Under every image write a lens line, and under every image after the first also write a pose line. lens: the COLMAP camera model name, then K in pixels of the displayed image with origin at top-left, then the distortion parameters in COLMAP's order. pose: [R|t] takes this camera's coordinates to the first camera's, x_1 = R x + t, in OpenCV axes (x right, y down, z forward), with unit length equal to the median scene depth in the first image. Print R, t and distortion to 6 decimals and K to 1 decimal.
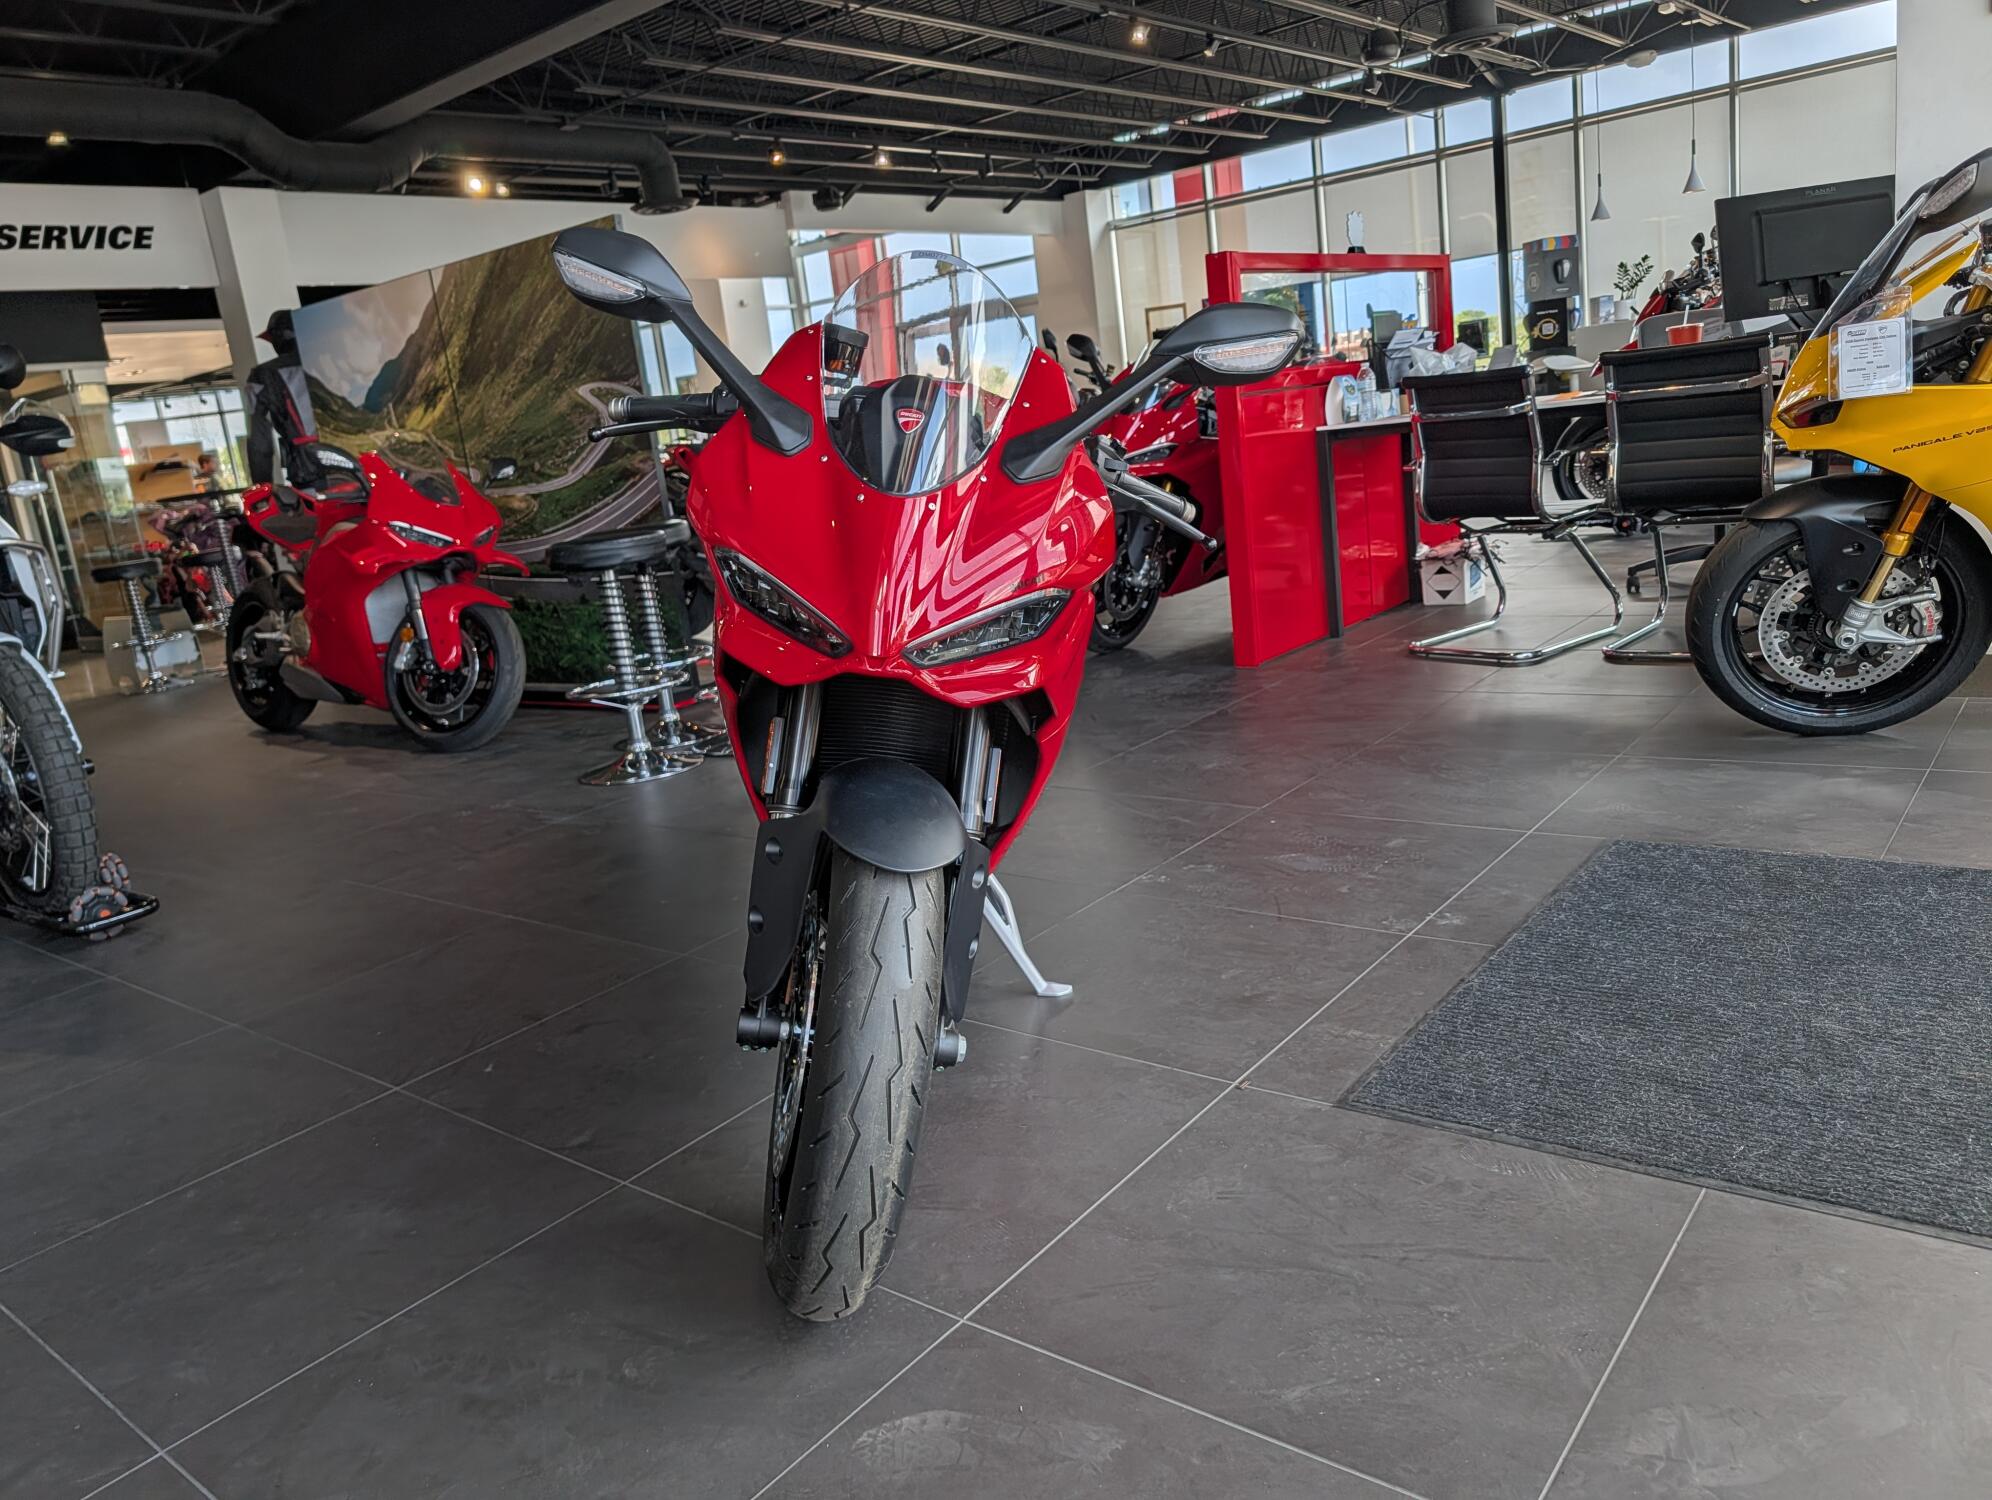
lens RADIAL K [[1460.2, 0, 996.0], [0, 1460.2, 750.0], [0, 0, 1]] dist [-0.003973, -0.004990]
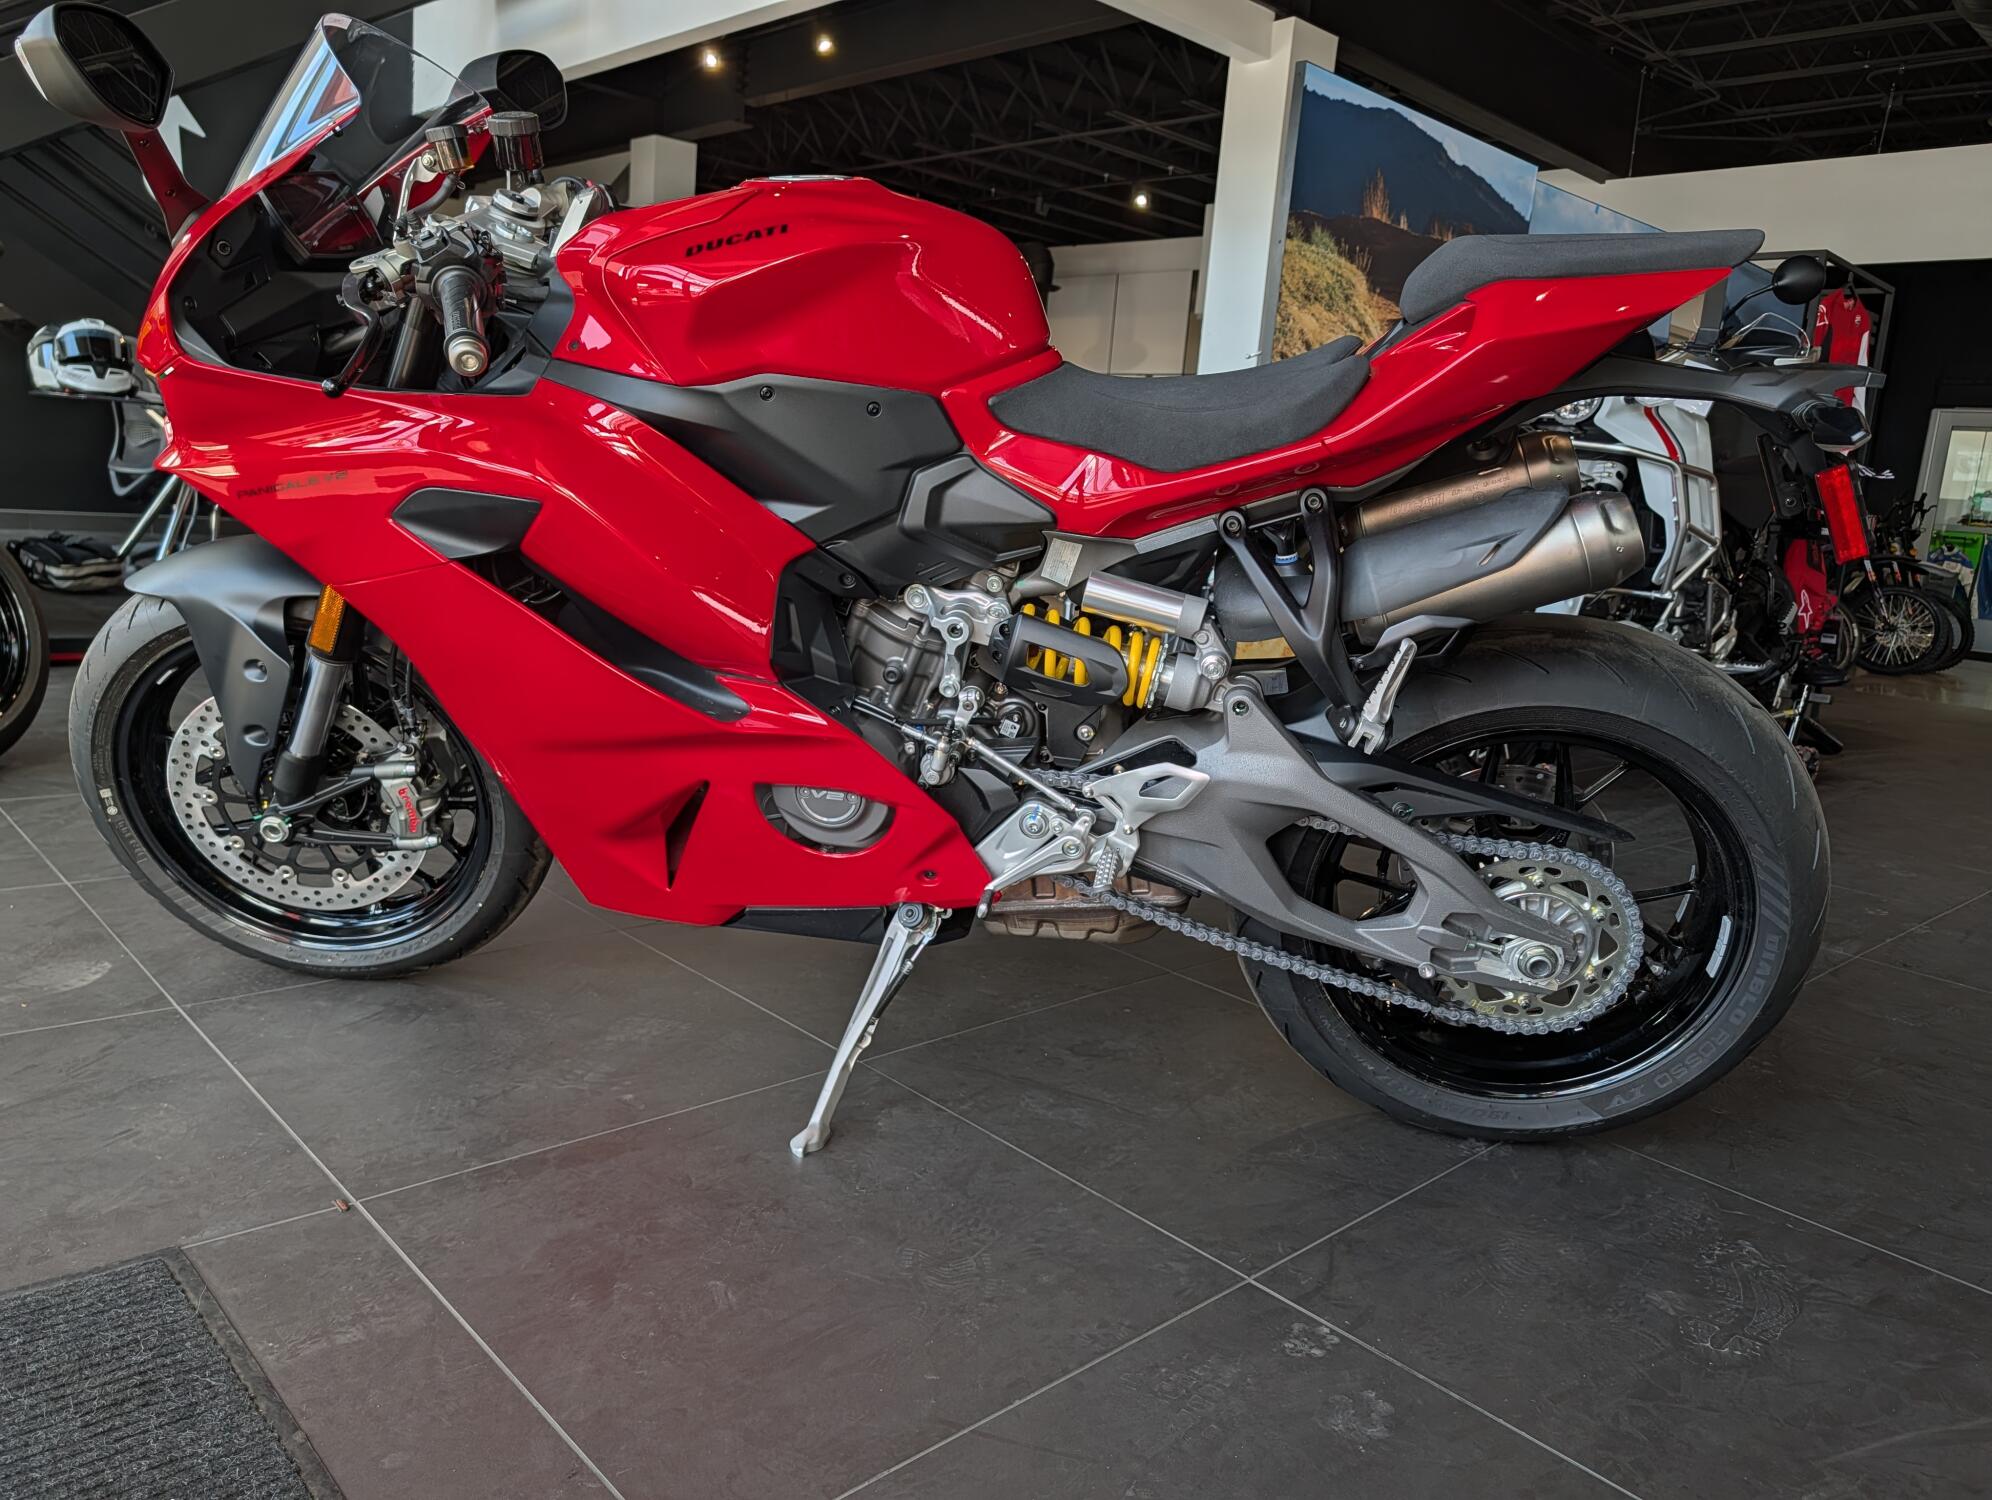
lens RADIAL K [[1470.3, 0, 1021.8], [0, 1470.3, 747.7], [0, 0, 1]] dist [-0.003072, -0.003203]
pose [[-0.161945, 0.273540, -0.948130, 0.196730], [-0.288865, 0.905584, 0.310605, -0.073750], [0.943573, 0.324182, -0.067639, 0.356081]]
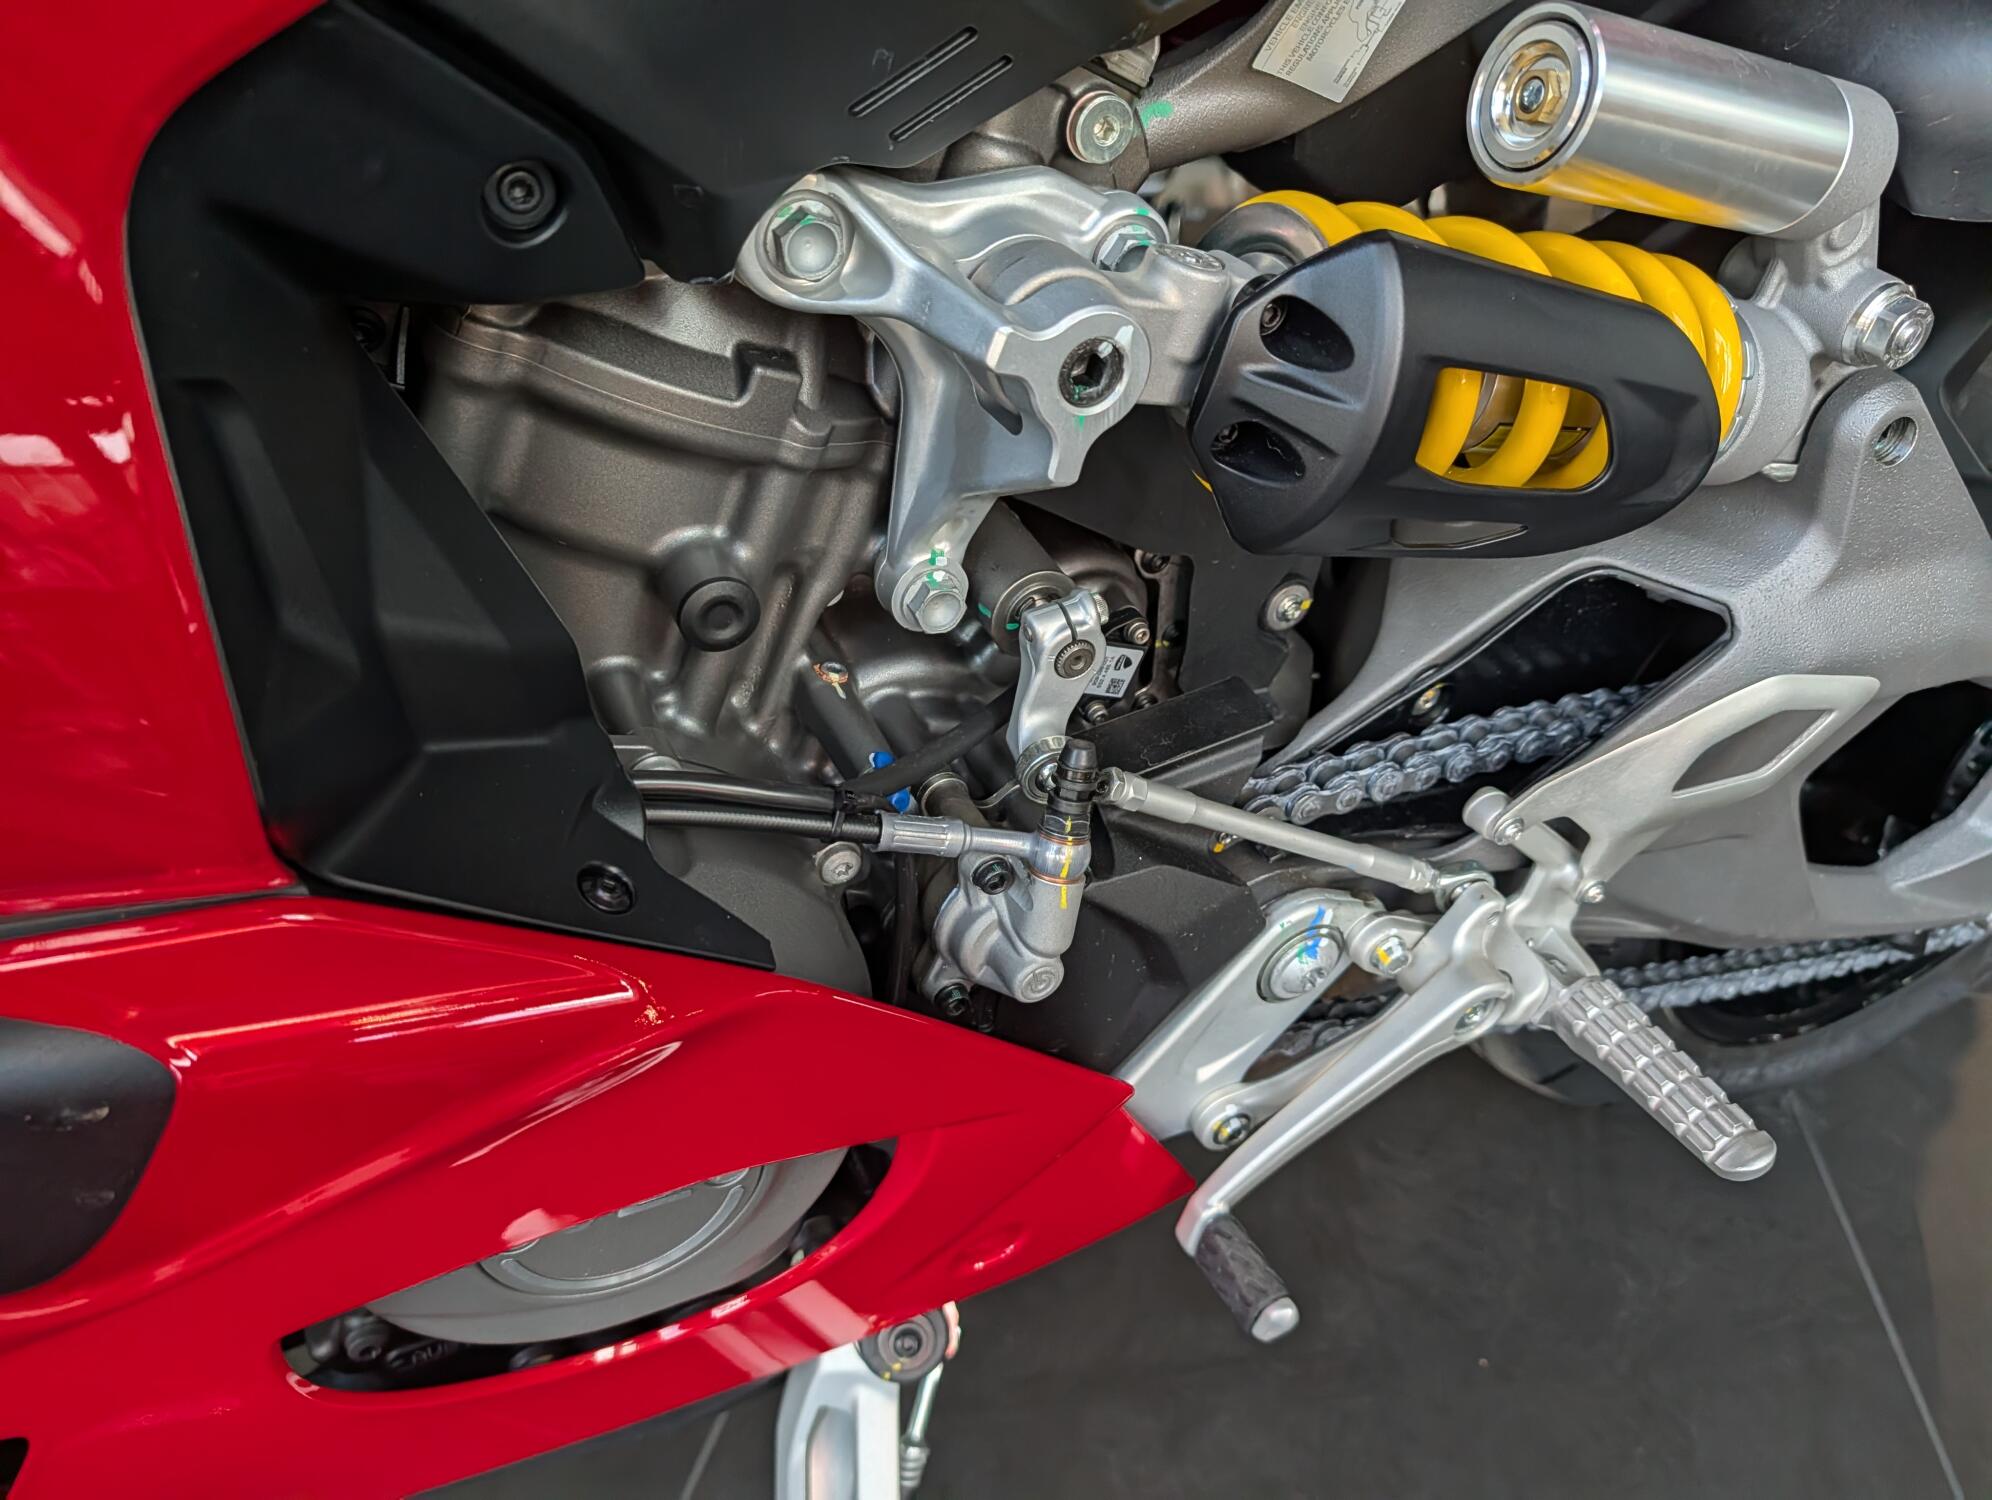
lens RADIAL K [[1460.2, 0, 996.0], [0, 1460.2, 750.0], [0, 0, 1]] dist [-0.003973, -0.004990]
pose [[0.442812, 0.474797, -0.760582, 0.037178], [-0.244933, 0.880074, 0.406789, -0.029398], [0.862511, 0.006160, 0.506001, 0.303621]]
